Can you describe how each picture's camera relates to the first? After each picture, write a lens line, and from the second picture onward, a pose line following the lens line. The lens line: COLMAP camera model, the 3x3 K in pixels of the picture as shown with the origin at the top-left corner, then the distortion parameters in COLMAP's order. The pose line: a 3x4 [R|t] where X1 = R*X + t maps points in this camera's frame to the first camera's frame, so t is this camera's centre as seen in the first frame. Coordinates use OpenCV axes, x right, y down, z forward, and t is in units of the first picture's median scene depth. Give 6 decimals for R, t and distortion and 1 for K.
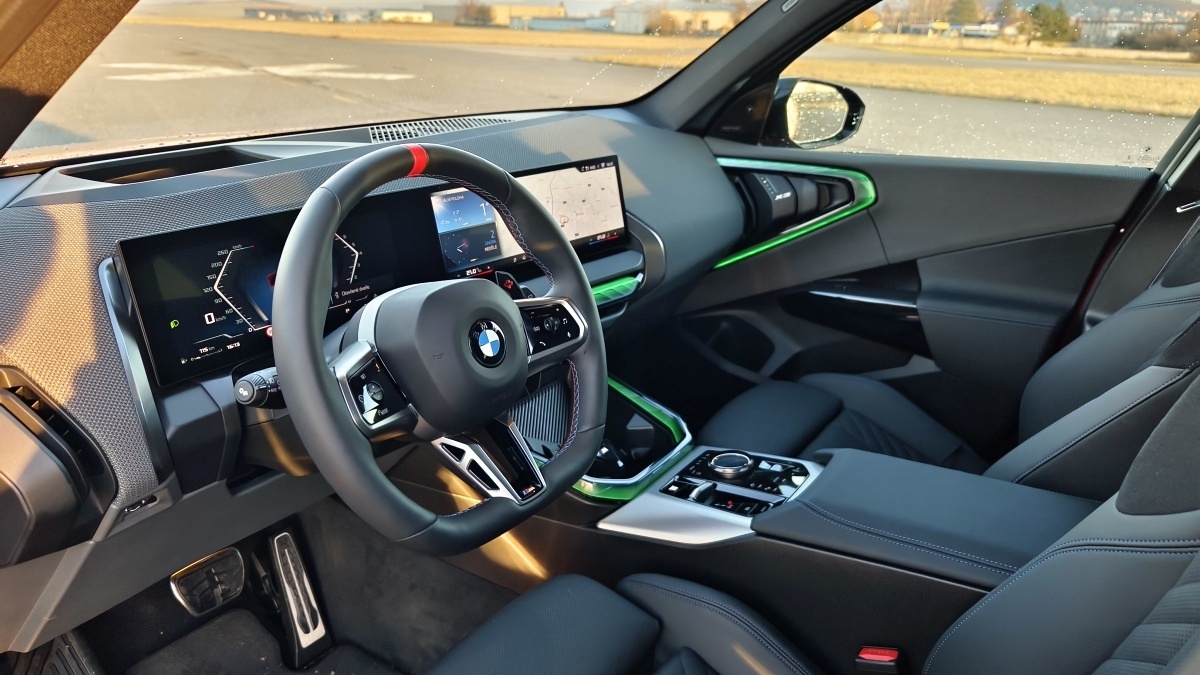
lens RADIAL K [[840.5, 0, 600.0], [0, 840.5, 337.5], [0, 0, 1]] dist [-0.008133, -0.001634]
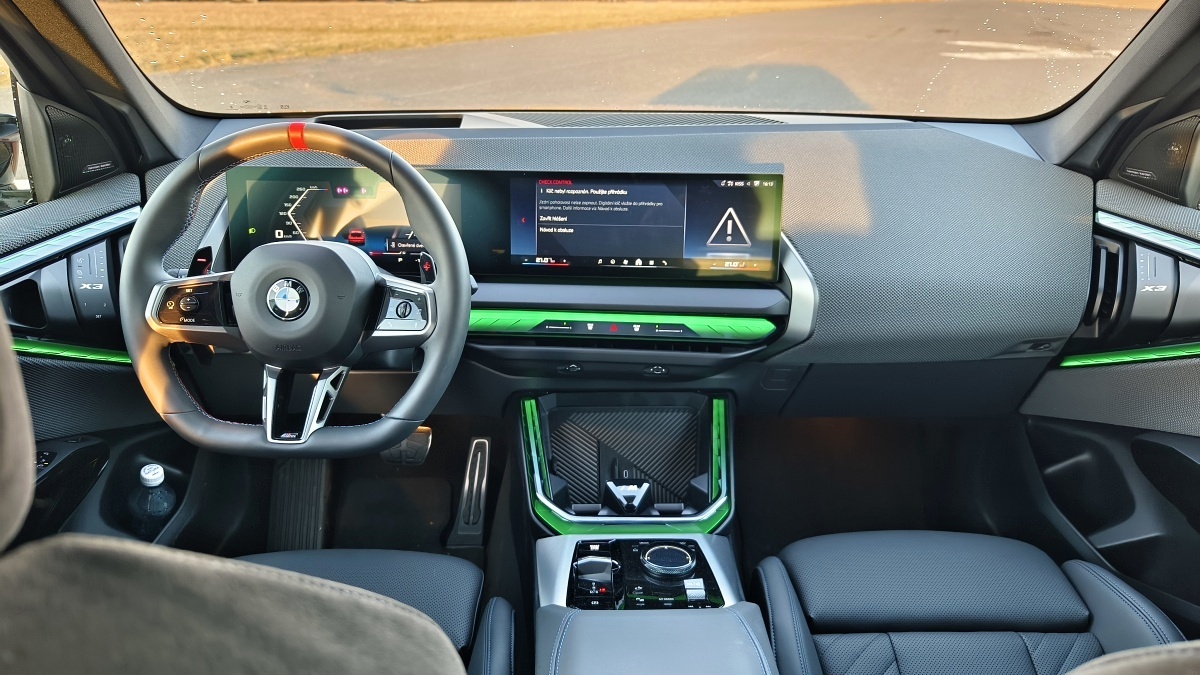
lens RADIAL K [[829.8, 0, 600.0], [0, 829.8, 337.5], [0, 0, 1]] dist [0.005263, 0.001528]
pose [[0.589139, 0.301816, -0.749548, 0.773209], [-0.282809, 0.945969, 0.158623, -0.192119], [0.756924, 0.118528, 0.642664, 0.464807]]
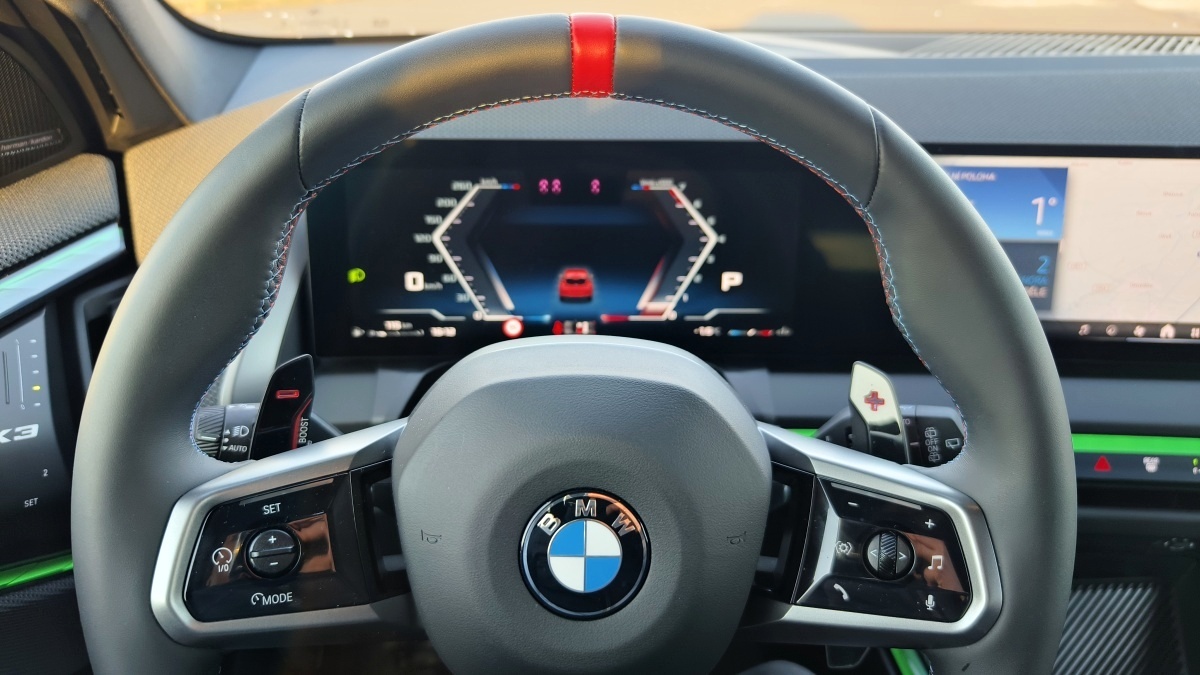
lens RADIAL K [[840.5, 0, 600.0], [0, 840.5, 337.5], [0, 0, 1]] dist [-0.008133, -0.001634]
pose [[0.606455, 0.328285, -0.724183, 0.088848], [-0.274534, 0.941229, 0.196772, -0.126547], [0.746219, 0.079480, 0.660938, 0.580880]]
